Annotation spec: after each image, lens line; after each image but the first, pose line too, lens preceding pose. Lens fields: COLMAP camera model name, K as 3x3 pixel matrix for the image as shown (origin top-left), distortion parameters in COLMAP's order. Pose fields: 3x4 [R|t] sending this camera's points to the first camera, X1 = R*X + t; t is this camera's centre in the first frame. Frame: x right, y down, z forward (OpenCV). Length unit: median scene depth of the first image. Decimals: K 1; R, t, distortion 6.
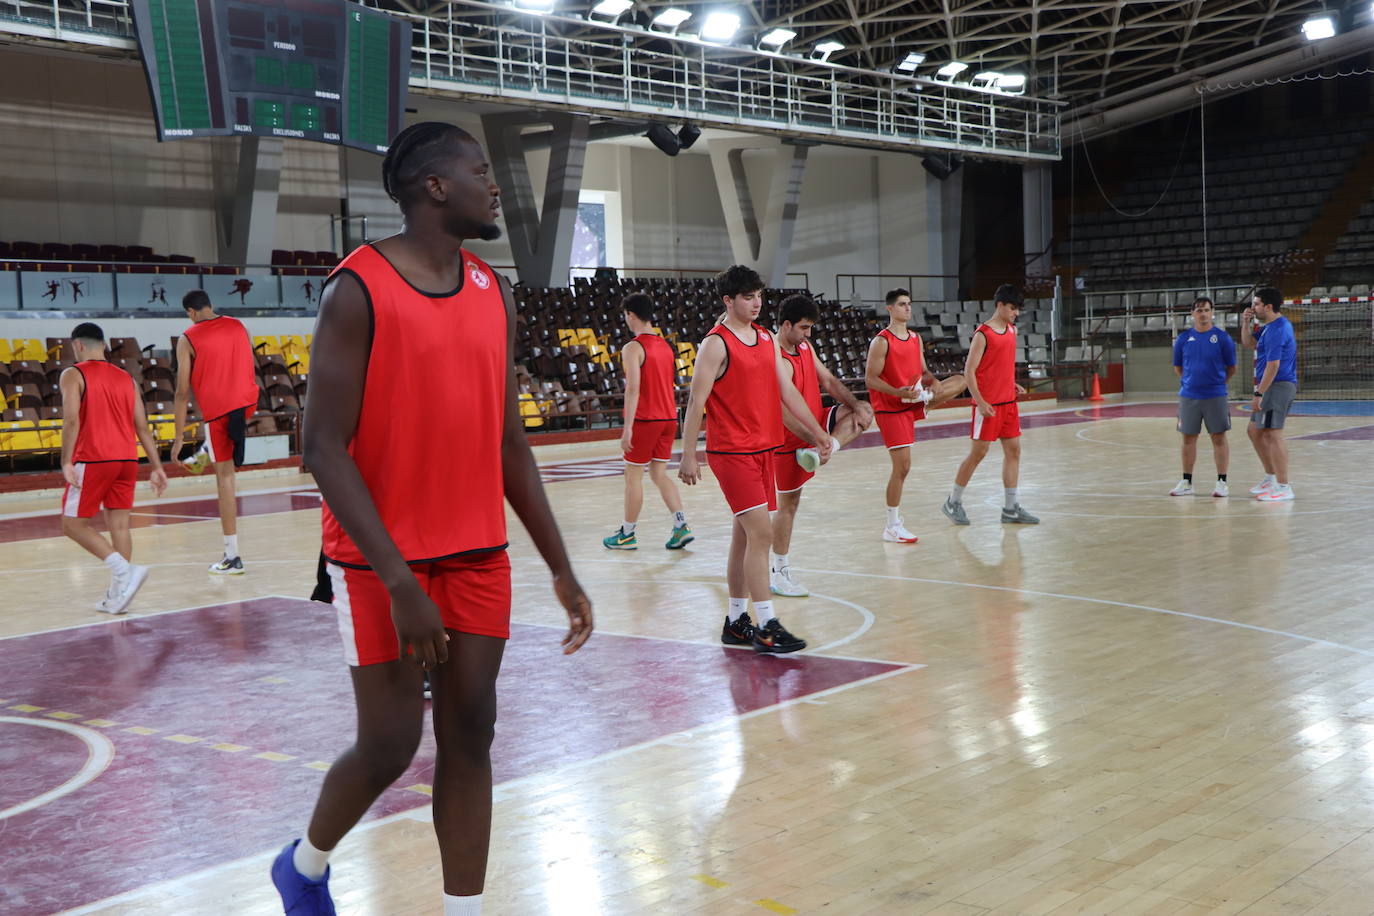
lens RADIAL K [[2328.5, 0, 749.4], [0, 2328.5, 470.3], [0, 0, 1]] dist [0.202476, 0.000000]
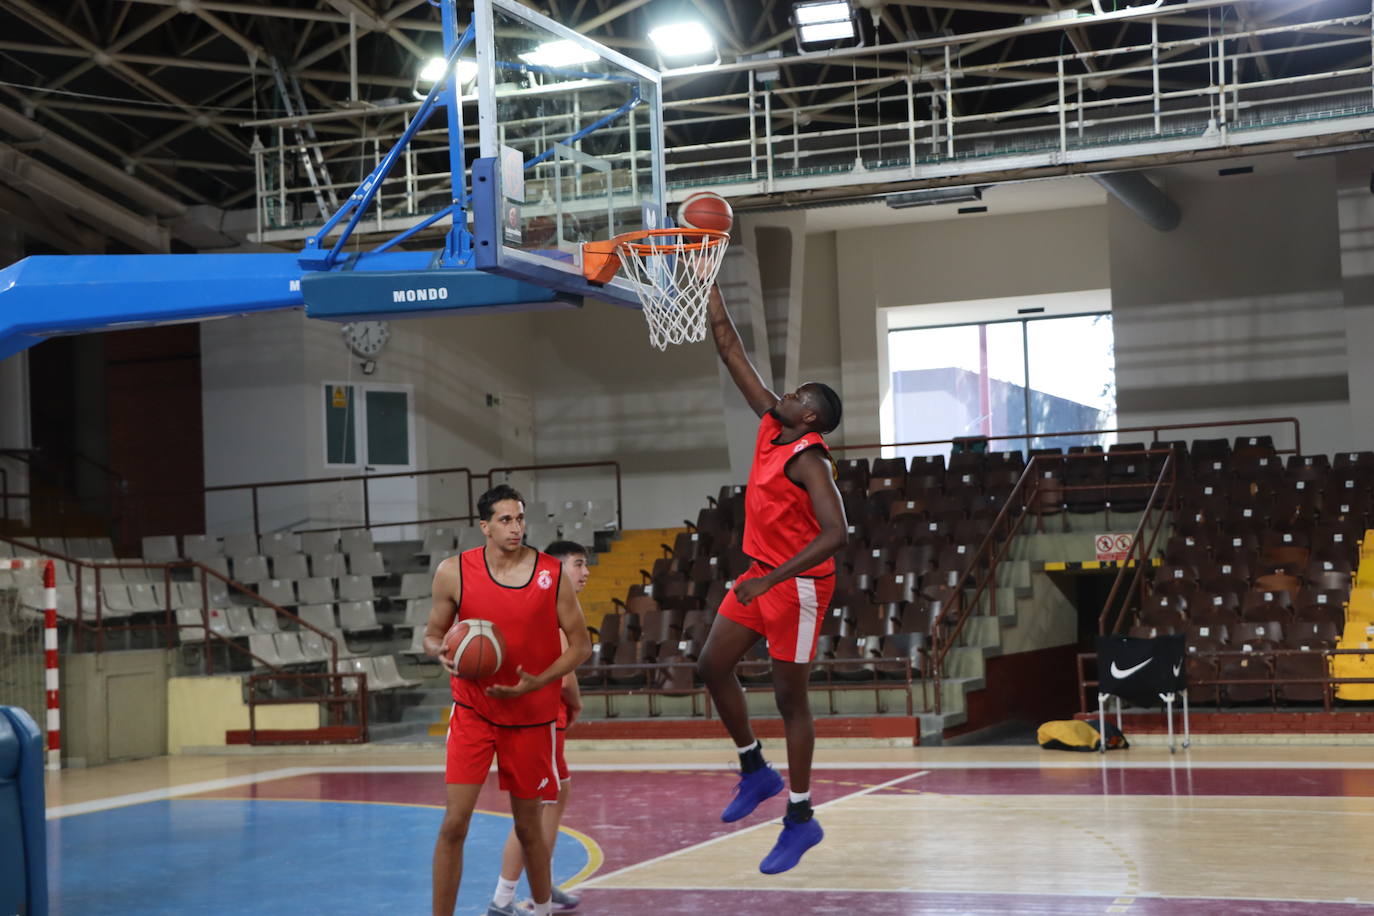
lens RADIAL K [[2328.5, 0, 680.9], [0, 2328.5, 467.6], [0, 0, 1]] dist [0.202476, 0.000000]
pose [[0.182143, -0.020914, -0.983050, 0.505290], [-0.023317, 0.999401, -0.025582, -0.062661], [0.982996, 0.027581, 0.181546, 0.818838]]
